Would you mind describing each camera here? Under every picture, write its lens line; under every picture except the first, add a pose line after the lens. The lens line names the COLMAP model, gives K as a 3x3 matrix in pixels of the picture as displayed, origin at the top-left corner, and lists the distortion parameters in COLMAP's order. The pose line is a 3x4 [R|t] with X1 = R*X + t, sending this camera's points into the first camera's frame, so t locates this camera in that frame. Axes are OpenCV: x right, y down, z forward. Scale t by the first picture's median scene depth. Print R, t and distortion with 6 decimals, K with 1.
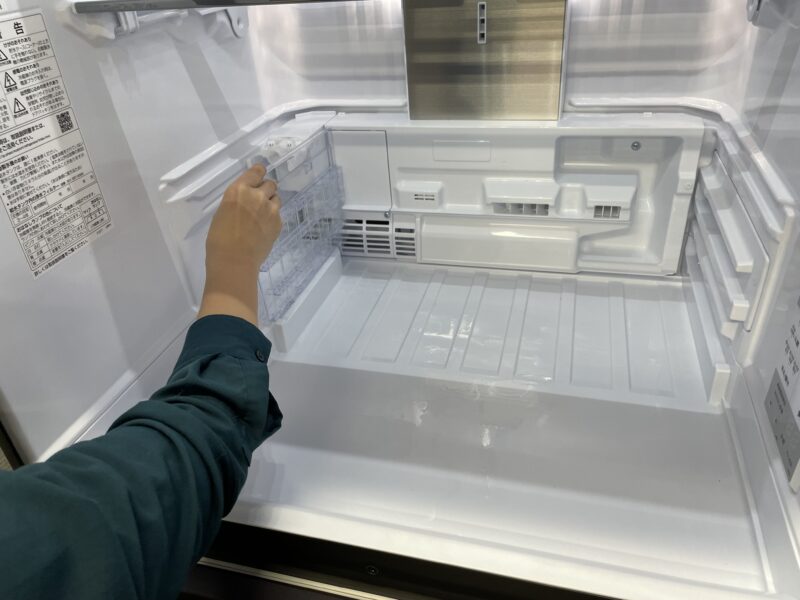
lens RADIAL K [[609.3, 0, 397.9], [0, 609.3, 295.6], [0, 0, 1]] dist [0.071382, -0.100065]
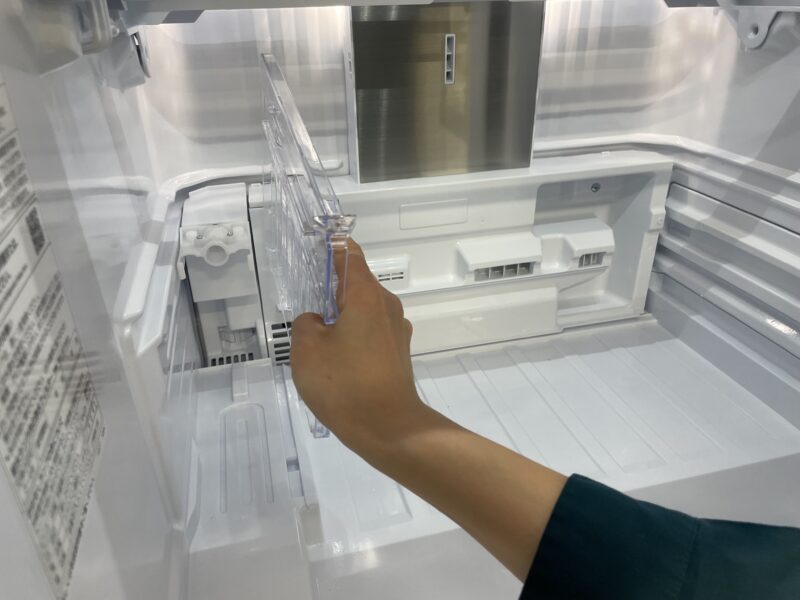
lens RADIAL K [[609.3, 0, 394.7], [0, 609.3, 304.3], [0, 0, 1]] dist [0.071382, -0.100065]
pose [[0.863251, -0.183051, 0.470415, -0.355690], [0.226511, 0.973308, -0.036926, -0.103514], [-0.451100, 0.138430, 0.881672, 0.332136]]
